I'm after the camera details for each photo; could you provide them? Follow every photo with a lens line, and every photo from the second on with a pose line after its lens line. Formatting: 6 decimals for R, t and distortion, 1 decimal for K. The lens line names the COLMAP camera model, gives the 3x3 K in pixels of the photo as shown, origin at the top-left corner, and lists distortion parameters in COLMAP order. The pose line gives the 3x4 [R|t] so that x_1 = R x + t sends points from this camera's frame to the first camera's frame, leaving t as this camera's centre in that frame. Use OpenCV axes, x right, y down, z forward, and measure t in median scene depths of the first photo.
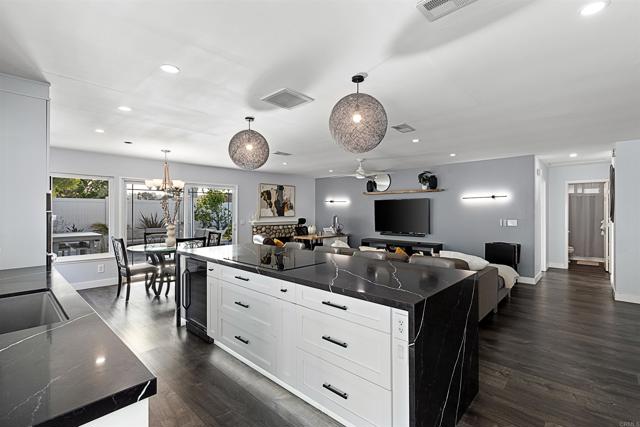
lens RADIAL K [[293.9, 0, 325.5], [0, 293.9, 212.3], [0, 0, 1]] dist [0.004377, -0.000208]
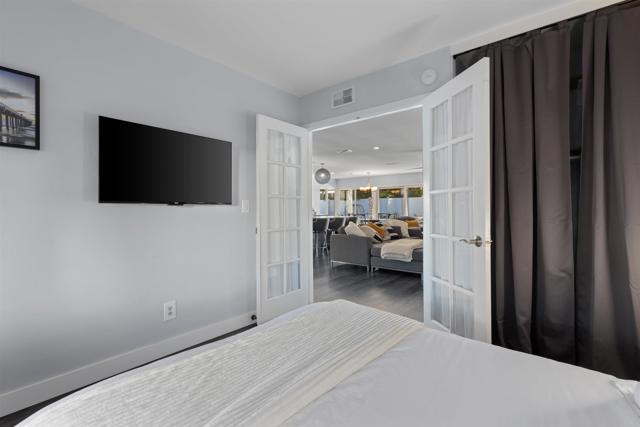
lens RADIAL K [[293.9, 0, 320.3], [0, 293.9, 208.6], [0, 0, 1]] dist [0.004377, -0.000208]
pose [[0.053488, -0.002951, -0.998564, 0.933108], [0.001797, 0.999994, -0.002859, 0.029361], [0.998567, -0.001641, 0.053493, 0.353205]]
